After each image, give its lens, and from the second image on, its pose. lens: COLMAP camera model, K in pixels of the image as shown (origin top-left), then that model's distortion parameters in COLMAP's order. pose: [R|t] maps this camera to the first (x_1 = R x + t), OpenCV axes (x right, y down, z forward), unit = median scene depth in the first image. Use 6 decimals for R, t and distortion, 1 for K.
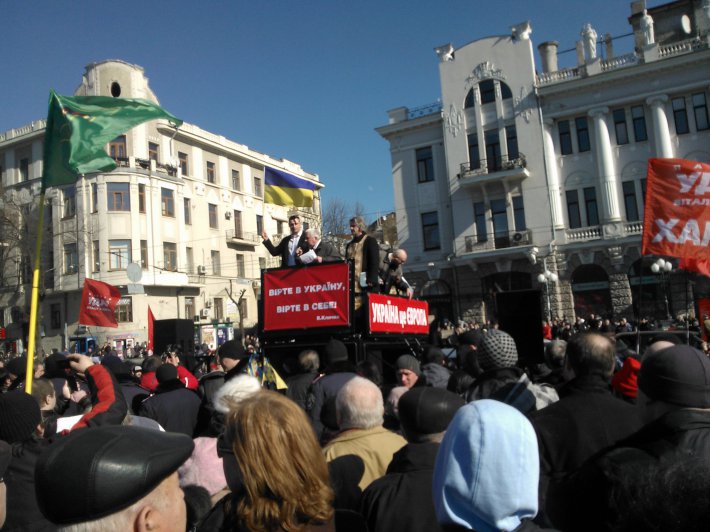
lens RADIAL K [[557.7, 0, 350.2], [0, 557.7, 267.0], [0, 0, 1]] dist [0.129091, -0.321594]
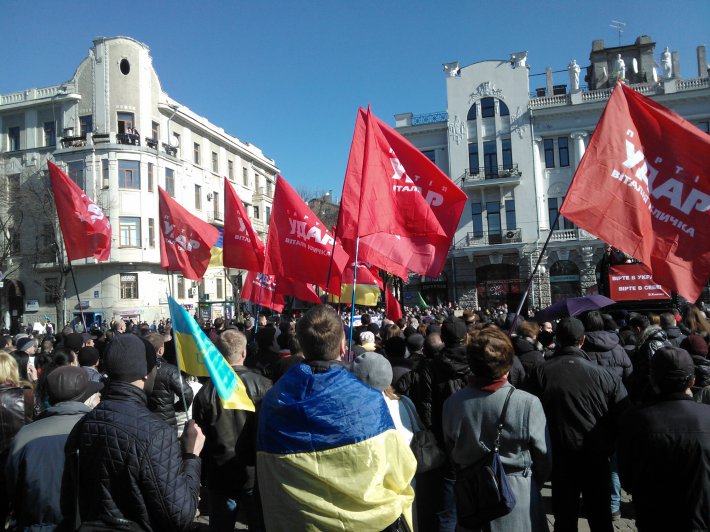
lens RADIAL K [[576.7, 0, 352.9], [0, 576.7, 278.6], [0, 0, 1]] dist [0.040195, -0.121278]
pose [[0.980855, 0.035308, 0.191513, -0.242034], [-0.043705, 0.998251, 0.039799, 0.004787], [-0.189773, -0.047408, 0.980683, -0.130448]]
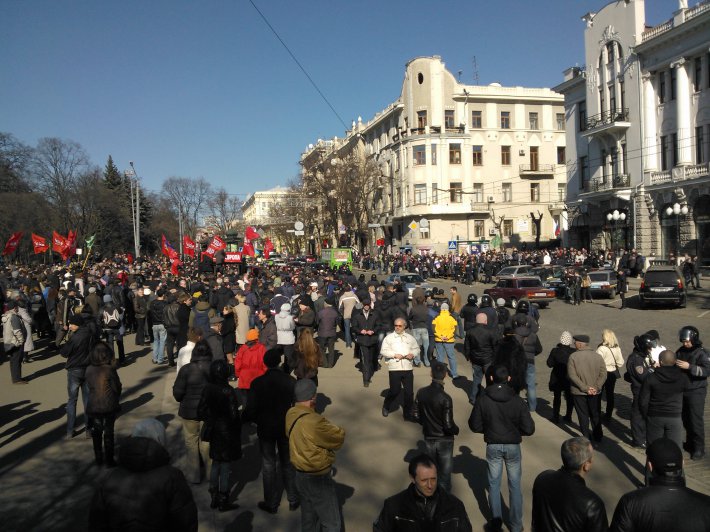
lens RADIAL K [[610.6, 0, 345.5], [0, 610.6, 267.1], [0, 0, 1]] dist [0.086820, -0.254775]
pose [[0.634193, 0.070470, -0.769957, 0.881693], [0.058435, 0.988621, 0.138615, -0.078660], [0.770964, -0.132901, 0.622858, -0.254593]]
